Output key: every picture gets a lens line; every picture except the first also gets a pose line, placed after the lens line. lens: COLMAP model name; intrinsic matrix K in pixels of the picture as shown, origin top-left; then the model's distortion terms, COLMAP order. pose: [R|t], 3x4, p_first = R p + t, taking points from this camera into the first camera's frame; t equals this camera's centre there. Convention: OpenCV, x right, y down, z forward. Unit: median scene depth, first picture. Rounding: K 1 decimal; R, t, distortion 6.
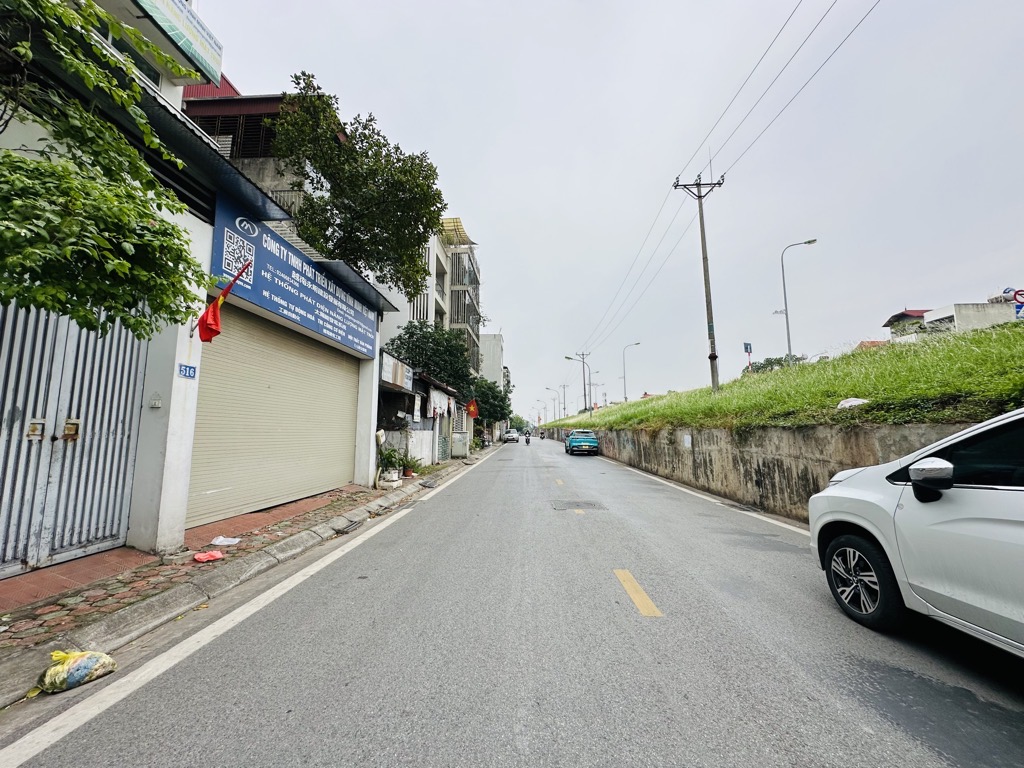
lens RADIAL K [[403.4, 0, 512.0], [0, 403.4, 384.0], [0, 0, 1]] dist [-0.000171, -0.000005]
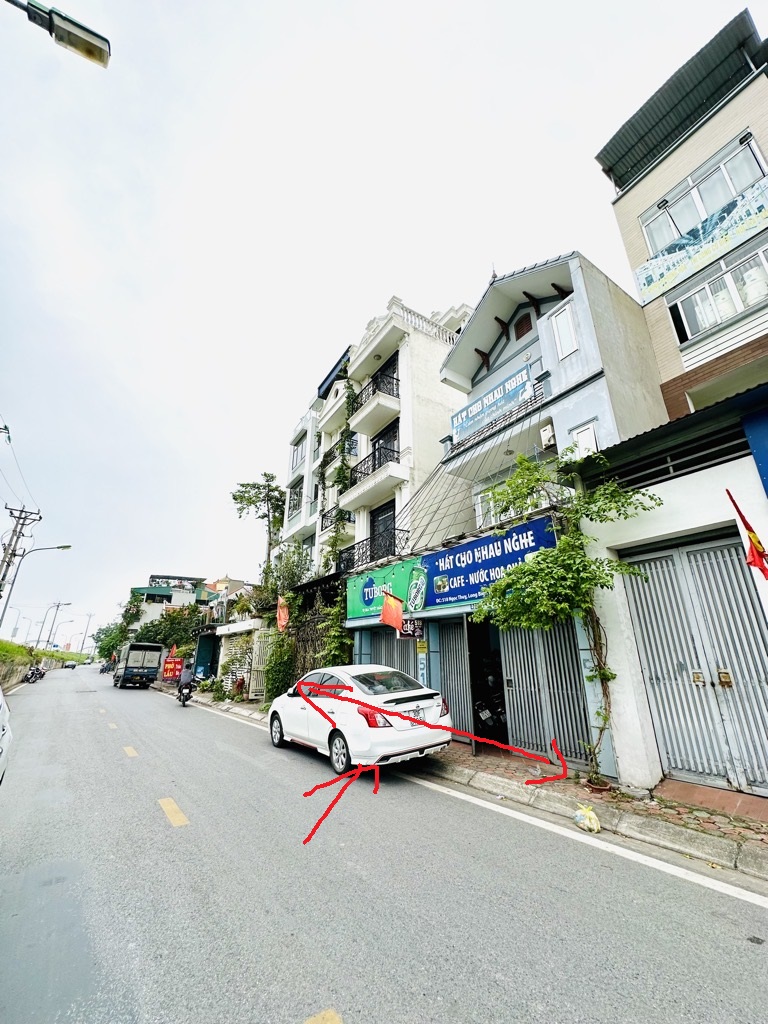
lens RADIAL K [[403.4, 0, 384.0], [0, 403.4, 512.0], [0, 0, 1]] dist [-0.000171, -0.000005]
pose [[-0.783746, -0.217653, -0.581695, 0.716548], [0.074244, 0.897036, -0.435677, 0.134233], [0.616628, -0.384648, -0.686889, 1.600095]]
